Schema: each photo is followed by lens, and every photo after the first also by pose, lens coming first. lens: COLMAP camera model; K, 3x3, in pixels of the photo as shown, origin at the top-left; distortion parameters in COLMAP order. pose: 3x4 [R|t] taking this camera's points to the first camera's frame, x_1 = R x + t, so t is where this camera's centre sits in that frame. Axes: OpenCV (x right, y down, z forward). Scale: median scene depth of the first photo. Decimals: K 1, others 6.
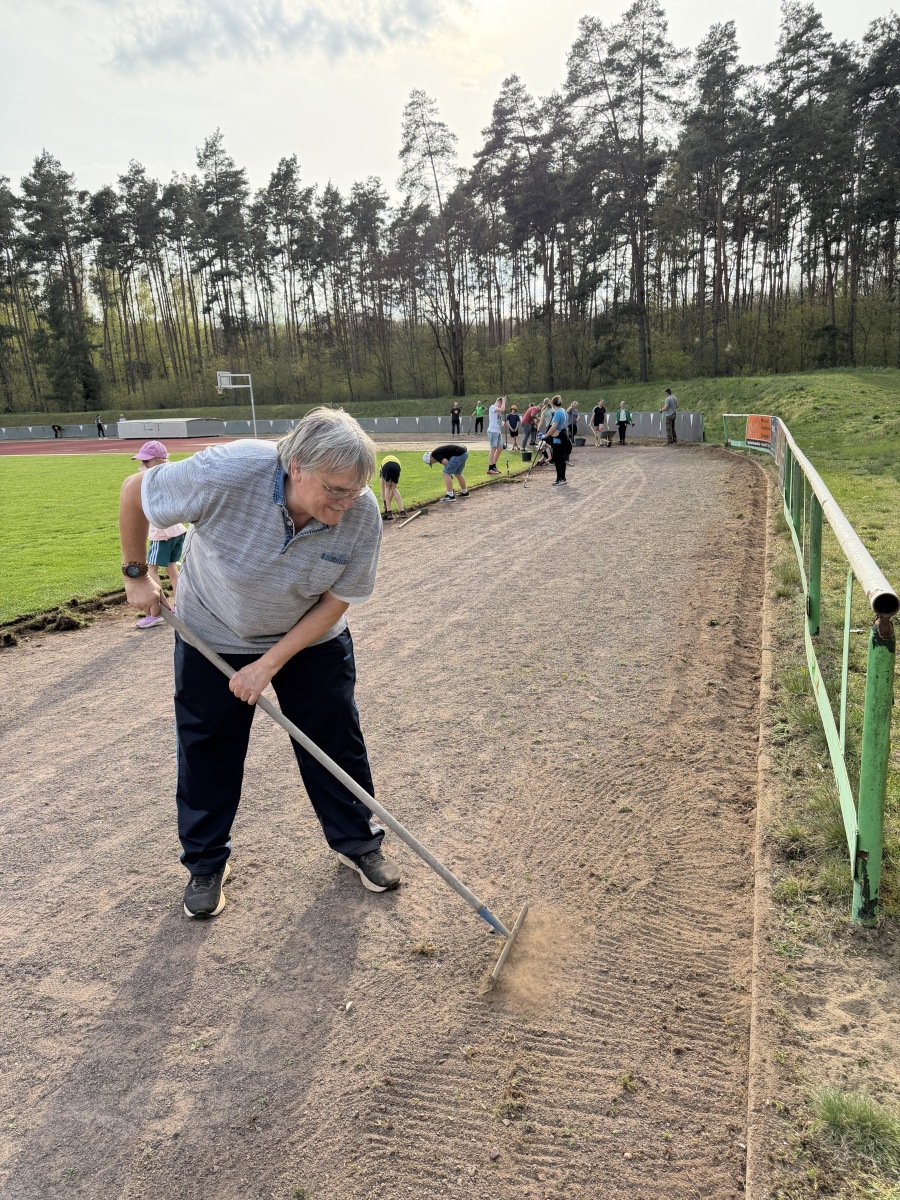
lens RADIAL K [[834.4, 0, 455.6], [0, 834.4, 579.4], [0, 0, 1]] dist [0.029938, -0.038324]
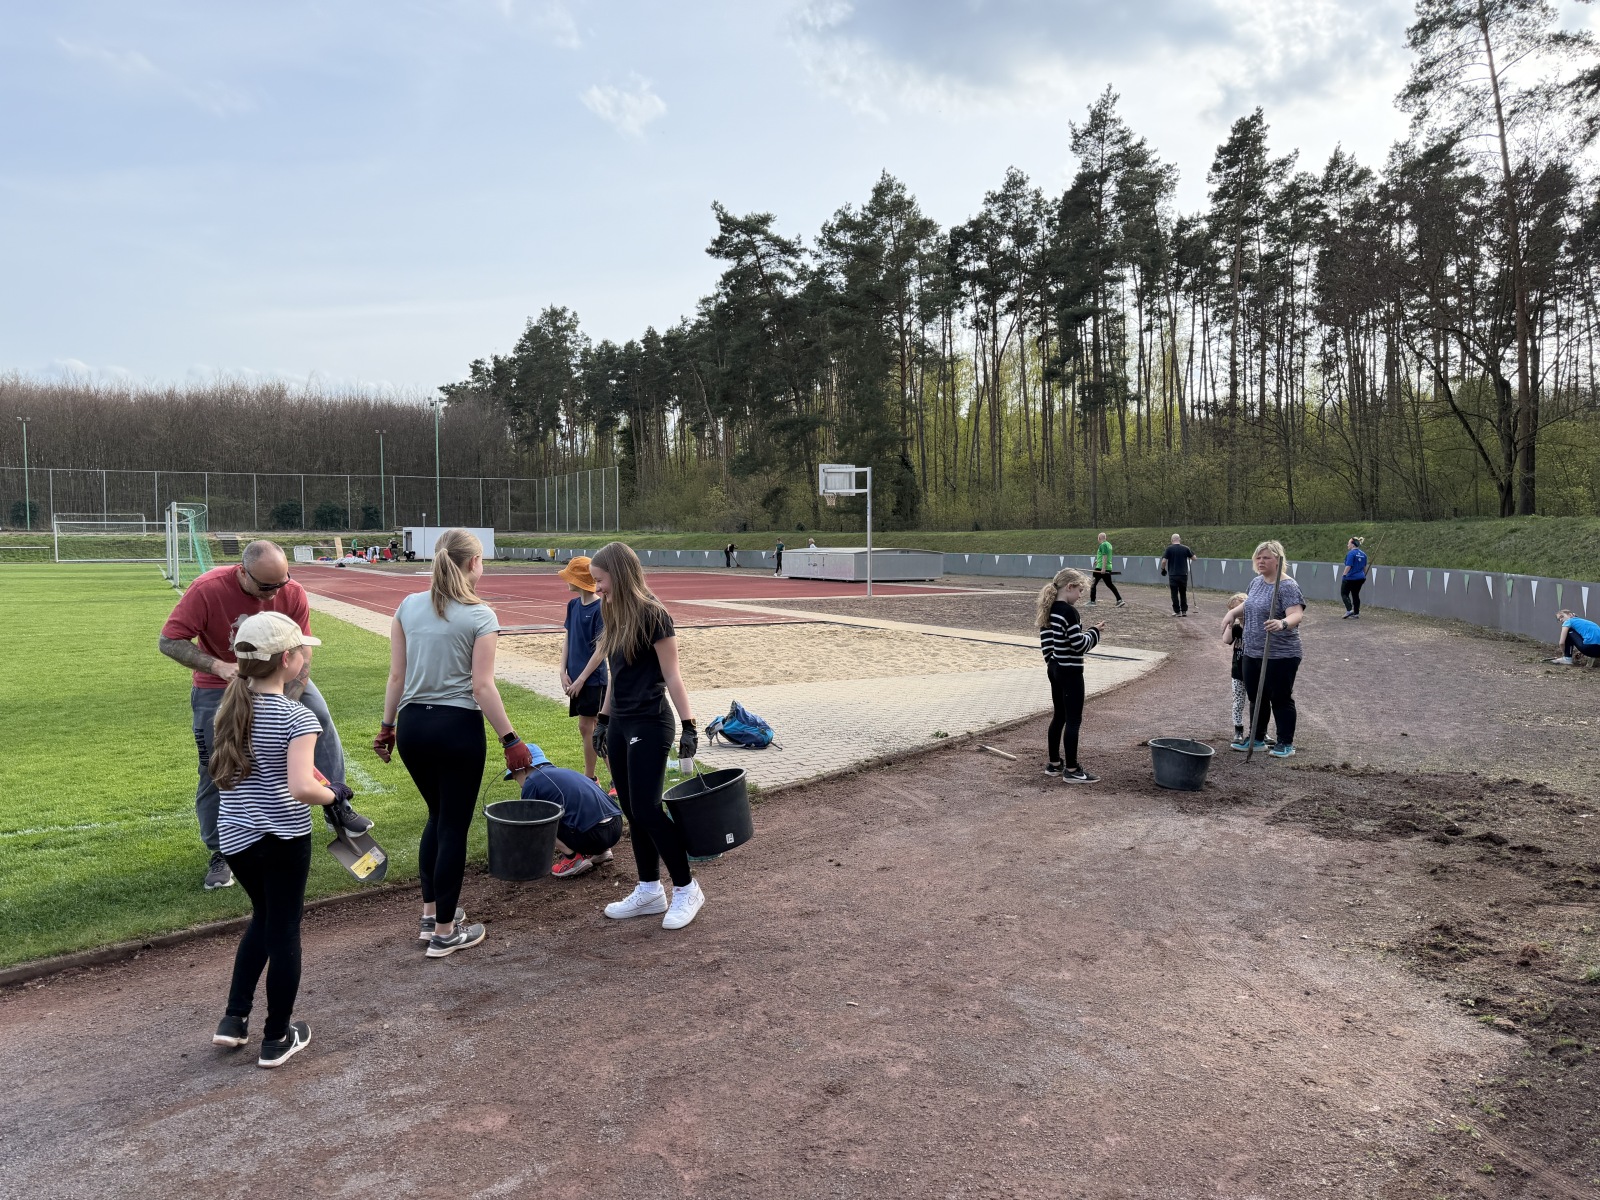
lens RADIAL K [[1112.5, 0, 793.3], [0, 1112.5, 615.3], [0, 0, 1]] dist [0.029938, -0.038324]
pose [[0.765355, 0.076867, -0.639002, 0.105809], [-0.156115, 0.985364, -0.068452, -0.073643], [0.624388, 0.152148, 0.766153, 0.331950]]
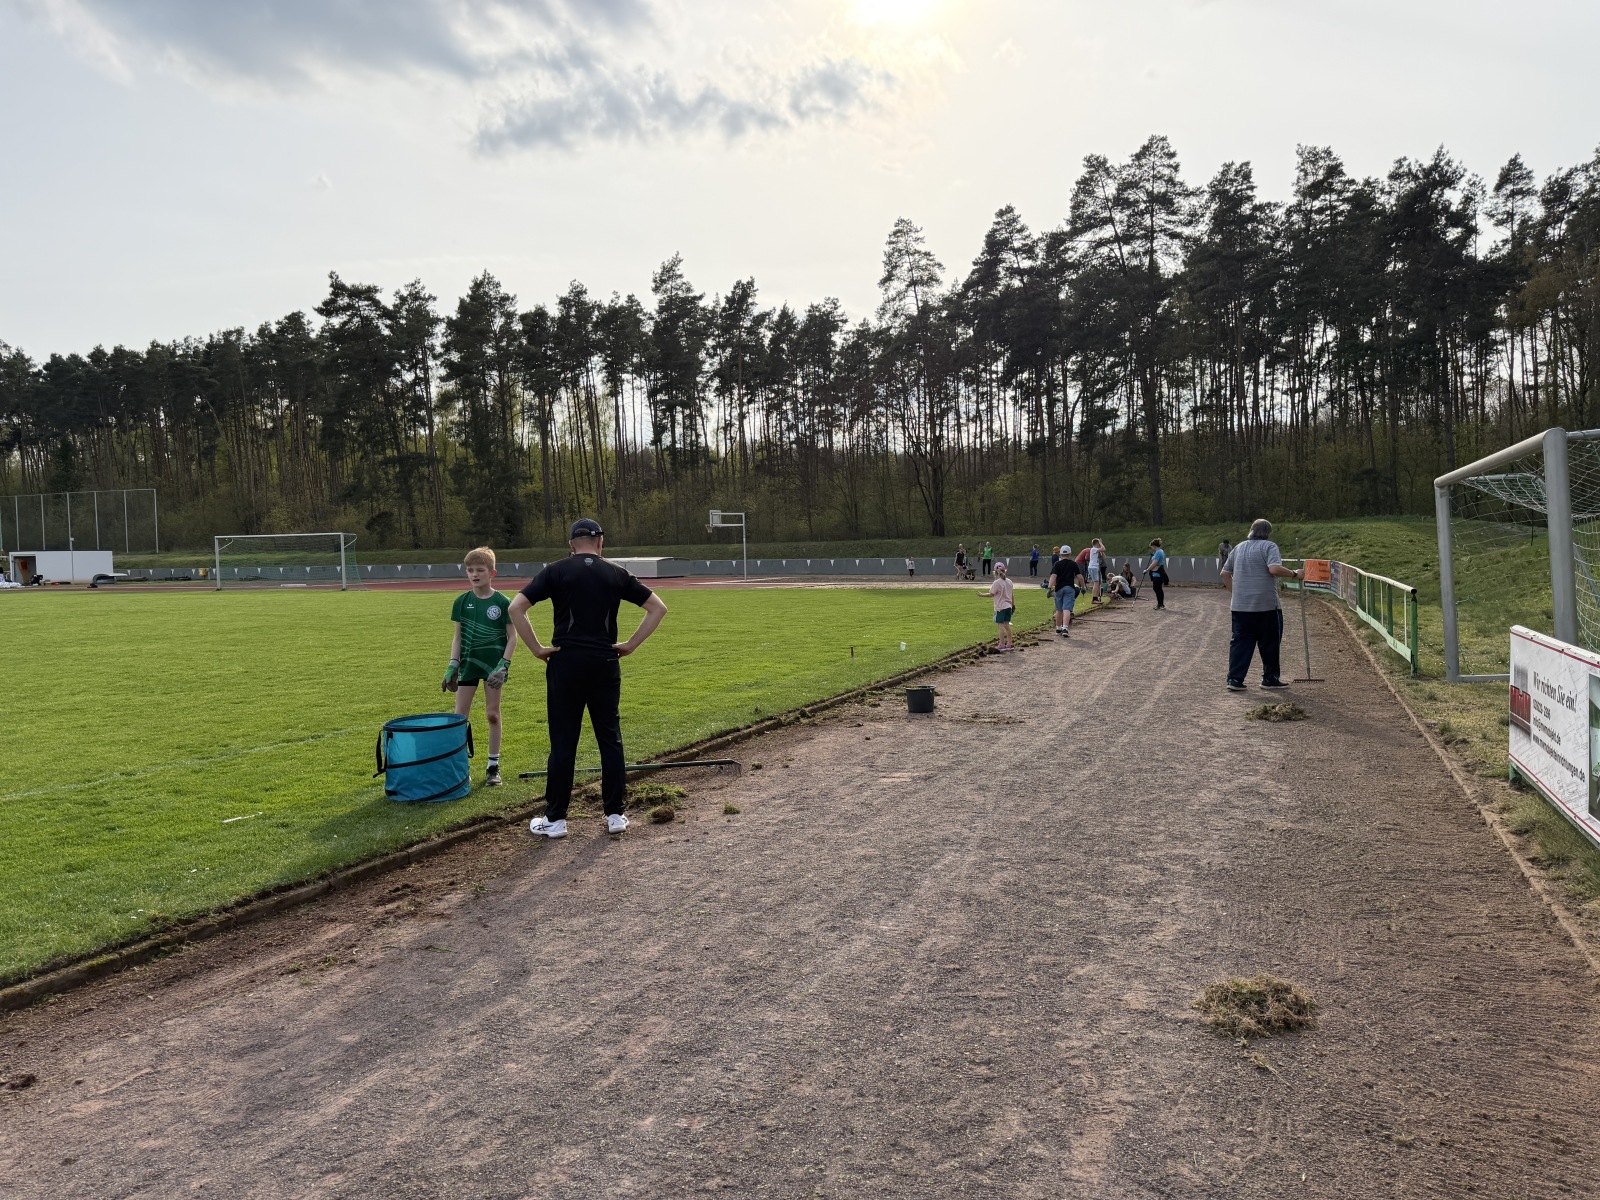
lens RADIAL K [[1112.5, 0, 809.2], [0, 1112.5, 583.7], [0, 0, 1]] dist [0.029938, -0.038324]
pose [[0.998552, 0.017551, -0.050852, -0.079336], [-0.026104, 0.984620, -0.172747, 0.037229], [0.047038, 0.173824, 0.983653, -0.163456]]
